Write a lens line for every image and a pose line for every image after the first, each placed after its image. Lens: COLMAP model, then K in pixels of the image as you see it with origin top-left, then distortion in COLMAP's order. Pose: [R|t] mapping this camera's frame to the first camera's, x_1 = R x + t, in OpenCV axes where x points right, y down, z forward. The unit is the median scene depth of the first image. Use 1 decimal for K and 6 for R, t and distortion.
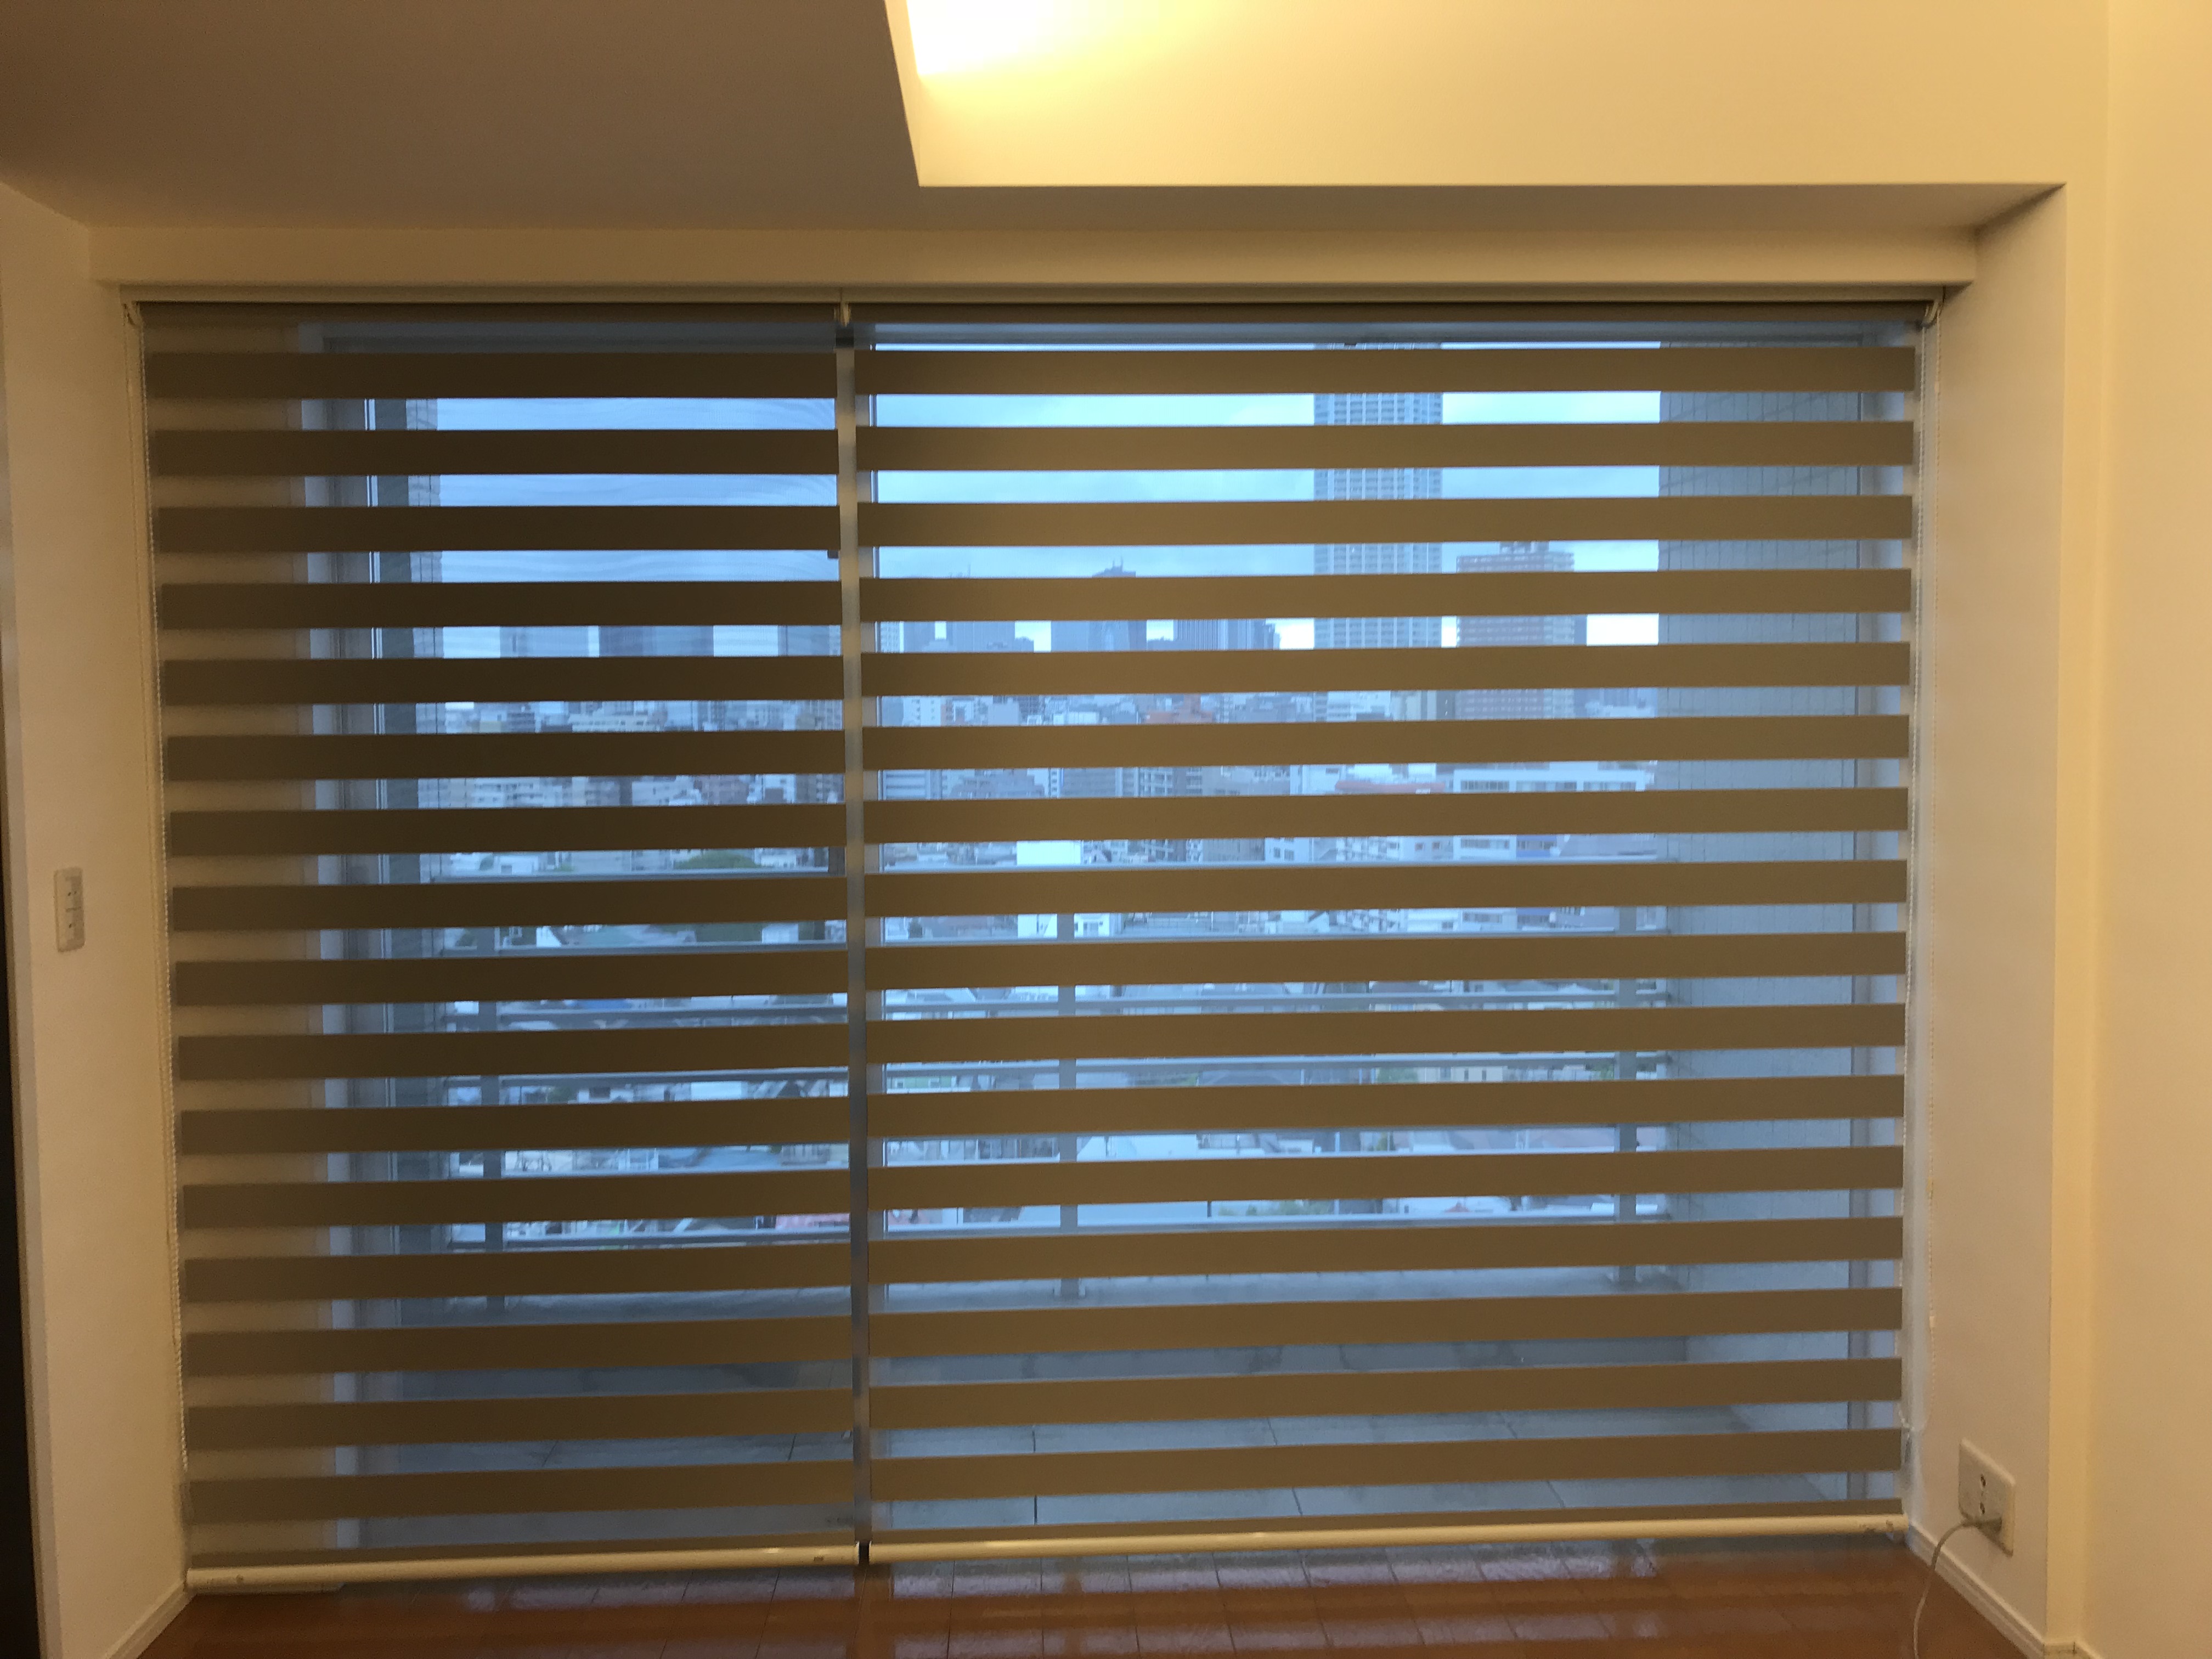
lens RADIAL K [[1806.5, 0, 1108.7], [0, 1806.5, 826.6], [0, 0, 1]] dist [0.004297, 0.004184]
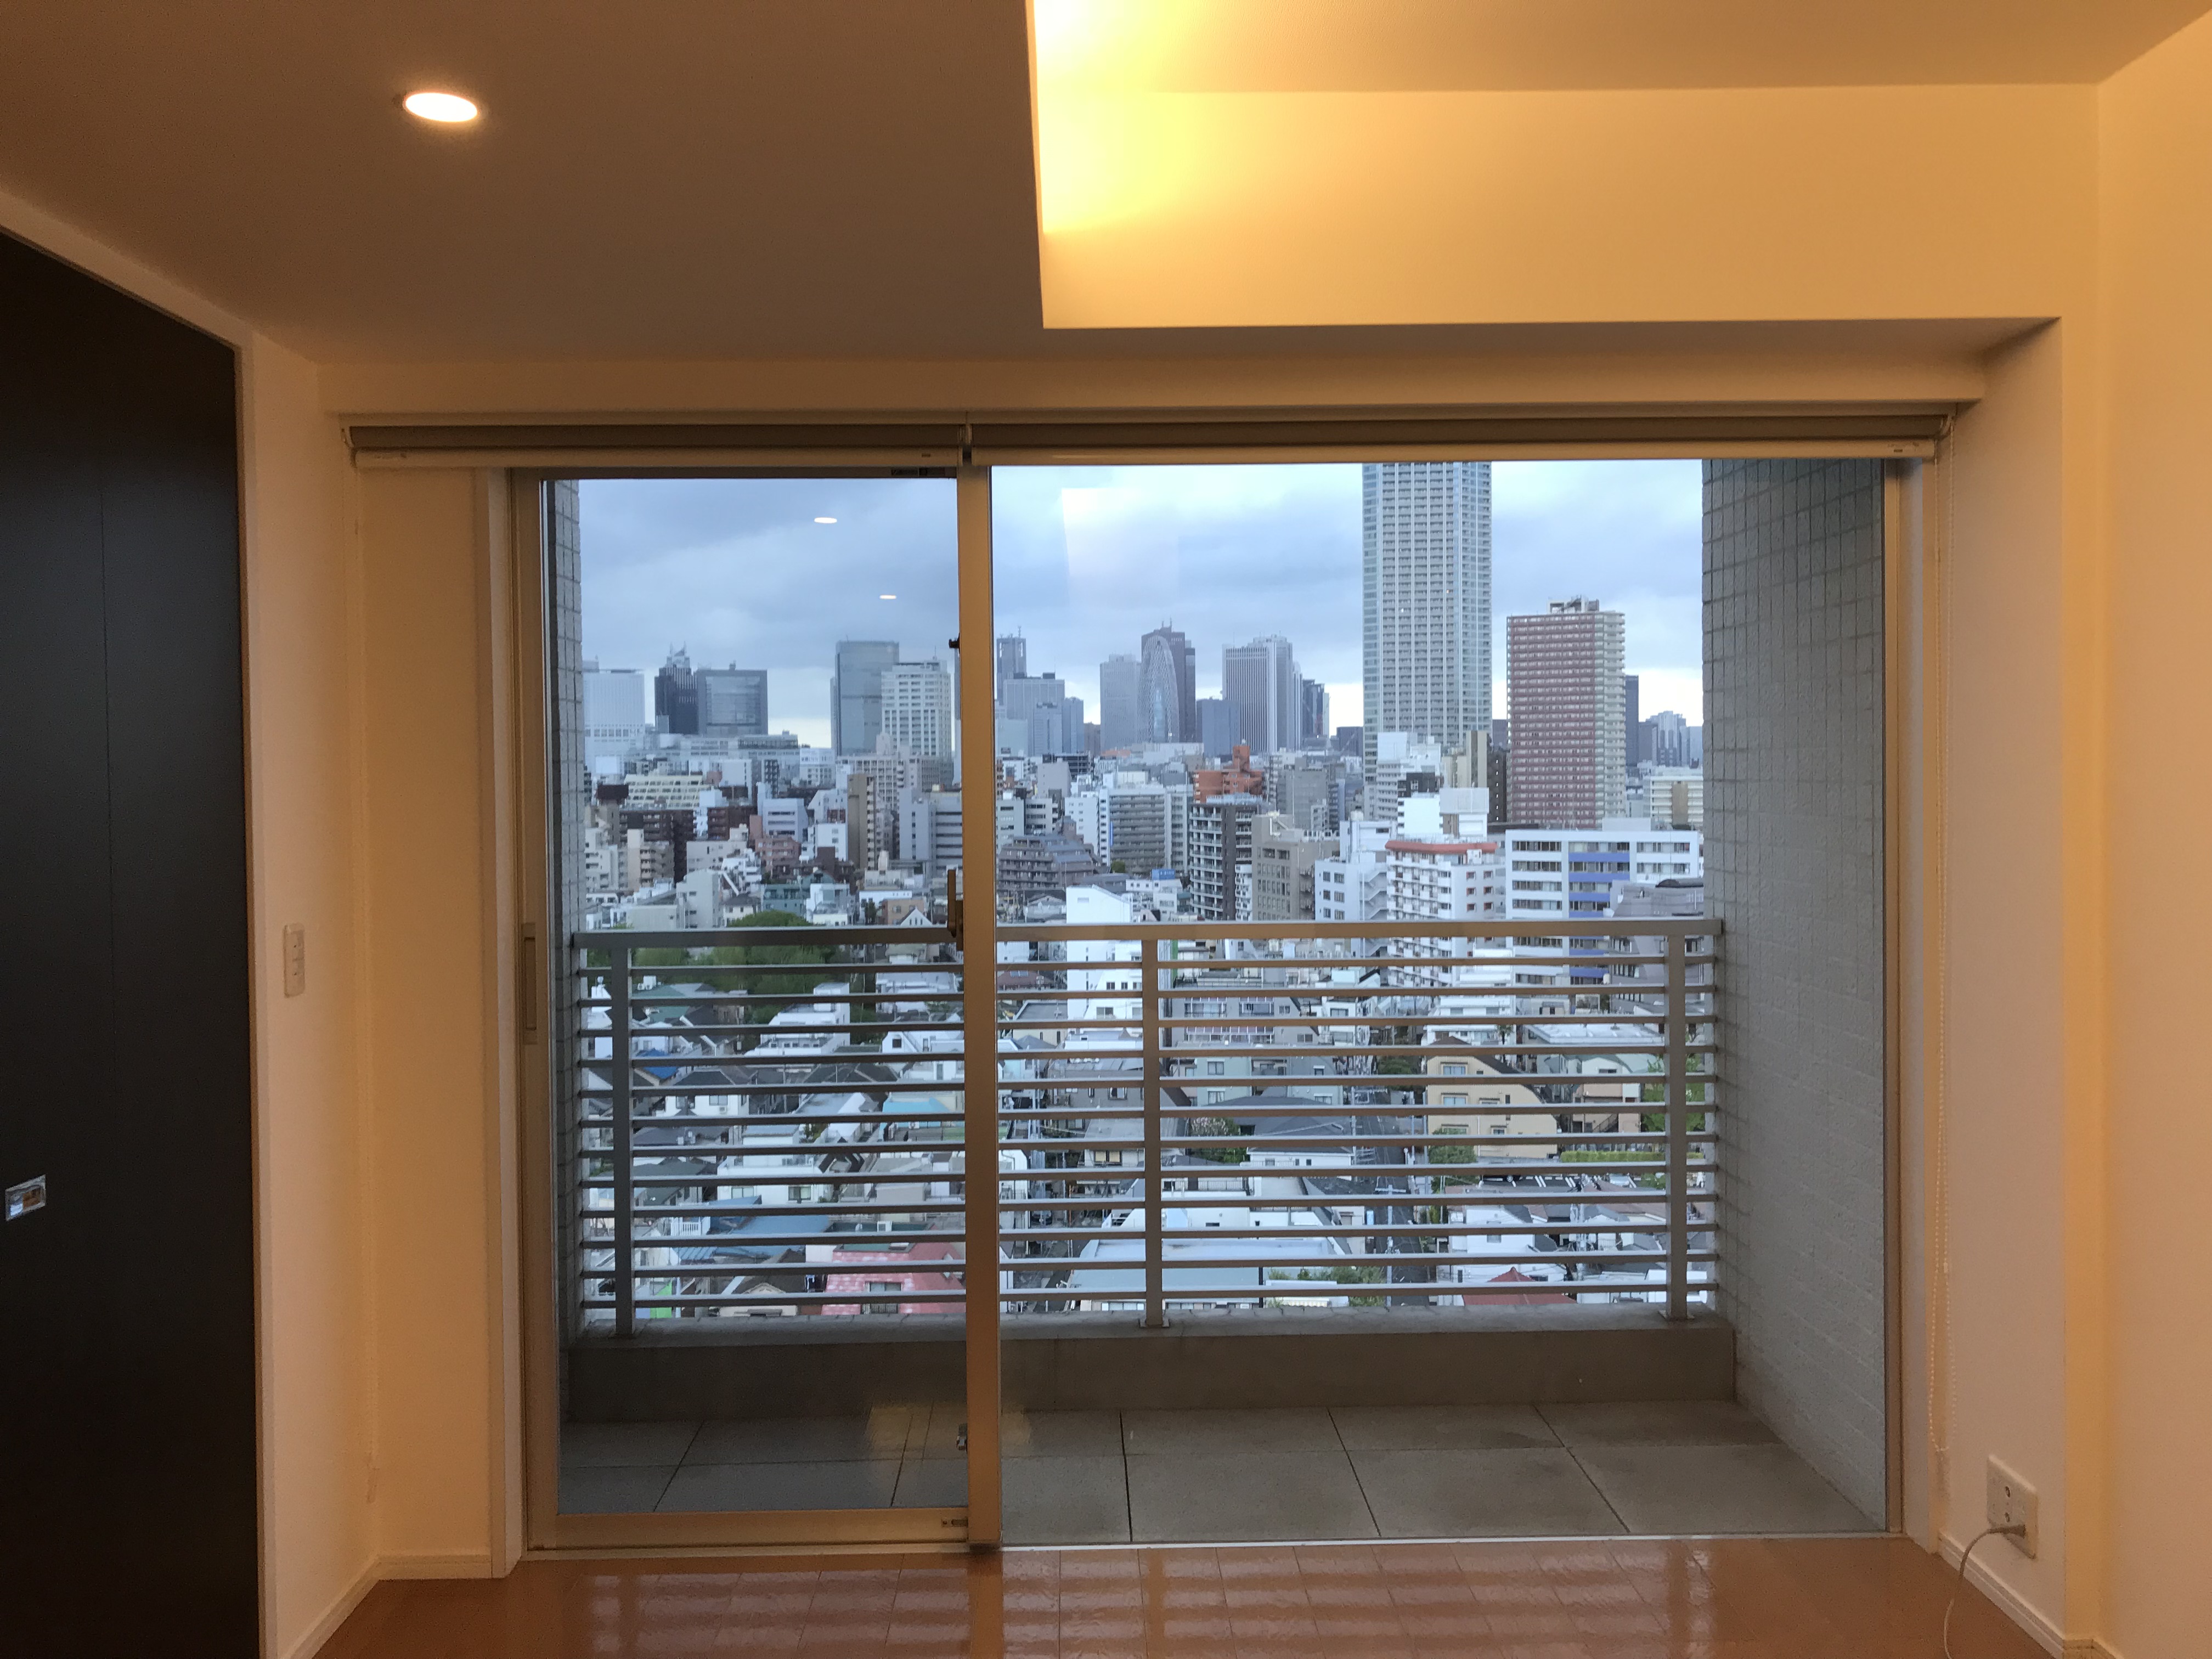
lens RADIAL K [[1806.5, 0, 1103.1], [0, 1806.5, 826.5], [0, 0, 1]] dist [0.004297, 0.004184]
pose [[0.999541, 0.000928, -0.030286, -0.027886], [-0.001920, 0.999461, -0.032769, -0.001535], [0.030240, 0.032812, 0.999004, -0.116577]]
